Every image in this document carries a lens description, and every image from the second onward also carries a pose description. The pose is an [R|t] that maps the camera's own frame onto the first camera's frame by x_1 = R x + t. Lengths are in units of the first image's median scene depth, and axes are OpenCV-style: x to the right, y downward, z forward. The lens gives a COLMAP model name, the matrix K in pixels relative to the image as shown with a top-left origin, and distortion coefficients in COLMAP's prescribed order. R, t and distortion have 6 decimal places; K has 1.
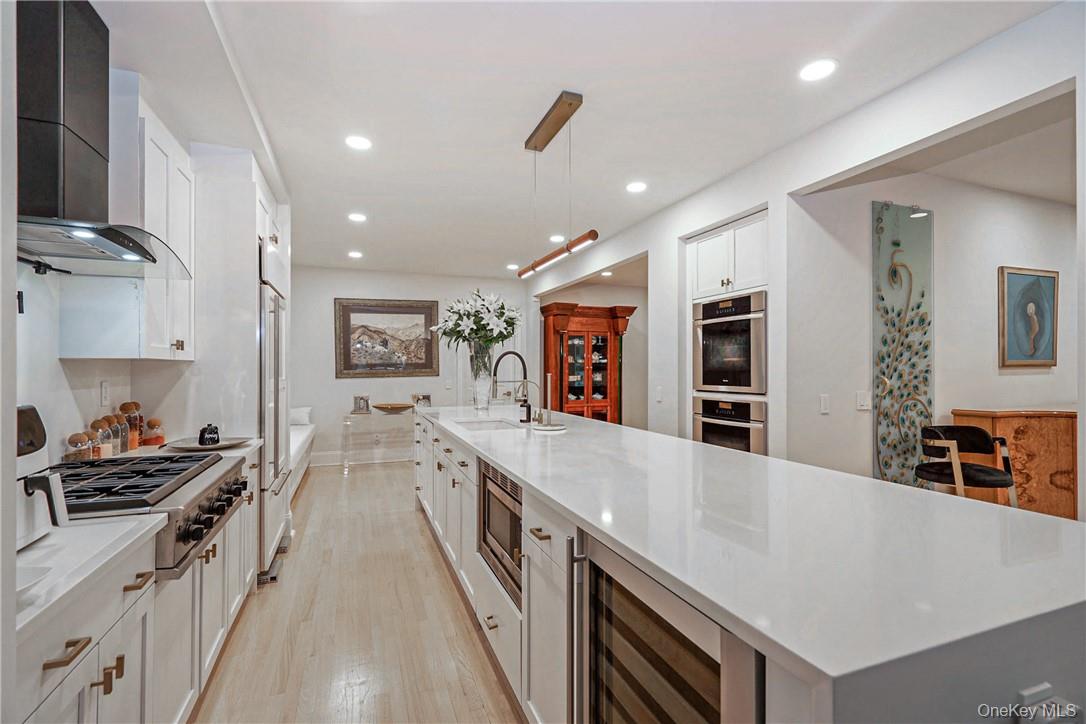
lens RADIAL K [[496.2, 0, 543.5], [0, 496.2, 361.2], [0, 0, 1]] dist [-0.003747, 0.001687]
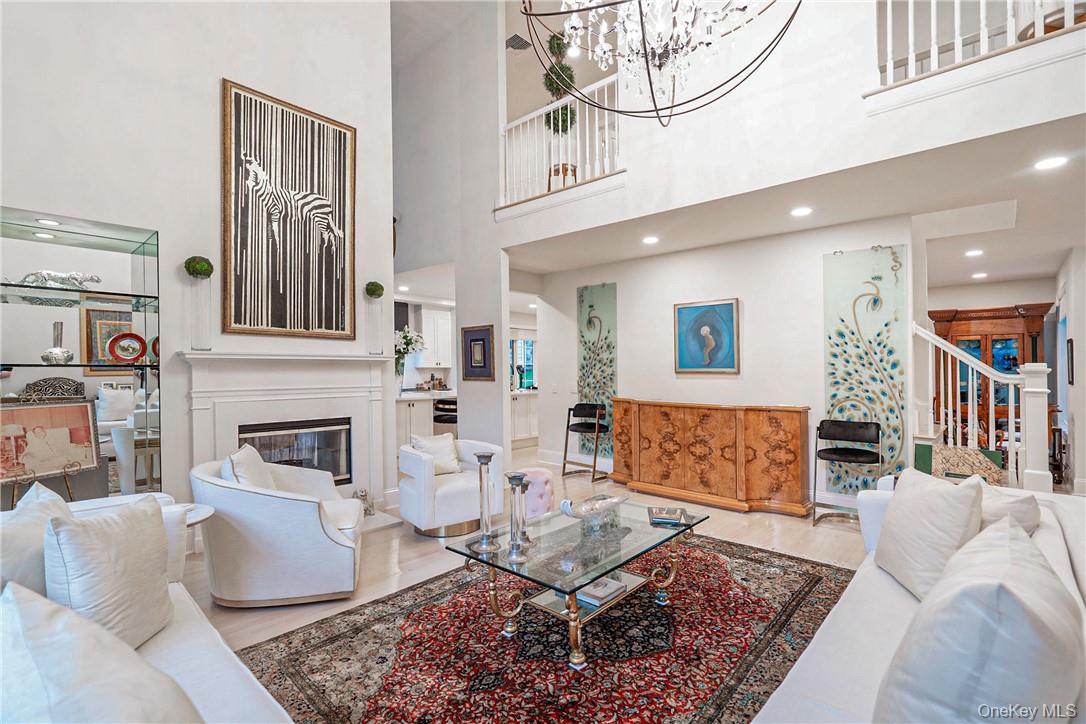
lens RADIAL K [[496.2, 0, 549.1], [0, 496.2, 373.9], [0, 0, 1]] dist [-0.003747, 0.001687]
pose [[0.452876, 0.016241, -0.891426, 2.302020], [0.007322, 0.999733, 0.021934, -0.022828], [0.891544, -0.016461, 0.452635, -0.003201]]
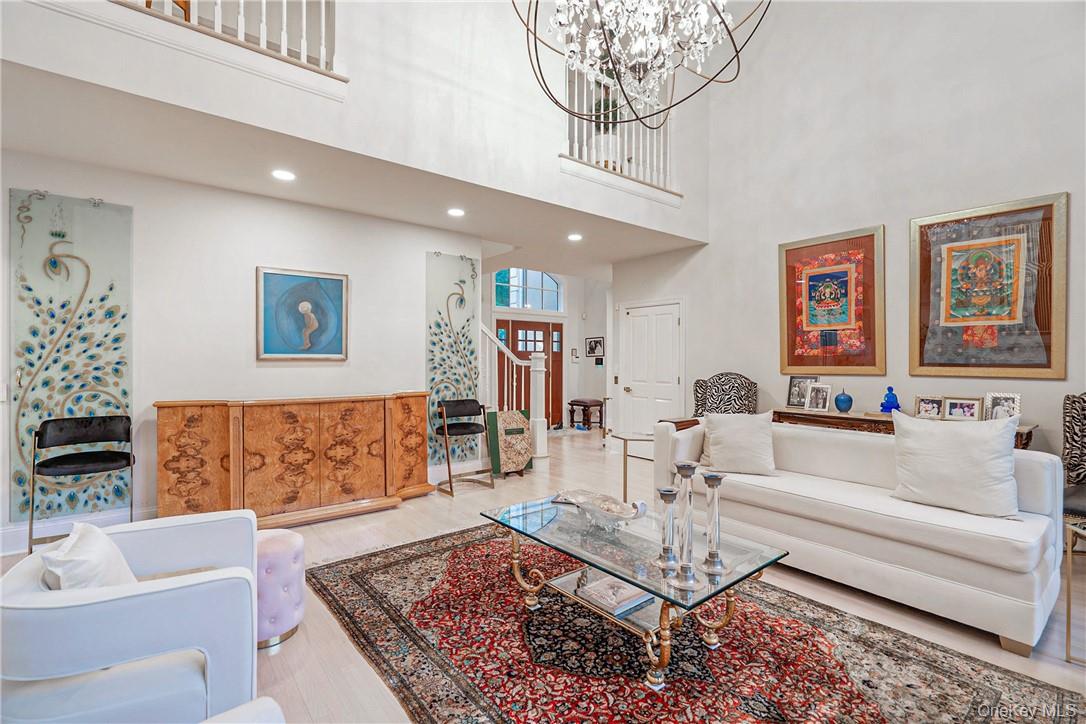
lens RADIAL K [[496.2, 0, 542.5], [0, 496.2, 356.8], [0, 0, 1]] dist [-0.003747, 0.001687]
pose [[0.954258, 0.011526, 0.298763, 1.330734], [-0.013829, 0.999889, 0.005595, -0.010206], [-0.298665, -0.009471, 0.954311, -0.241386]]
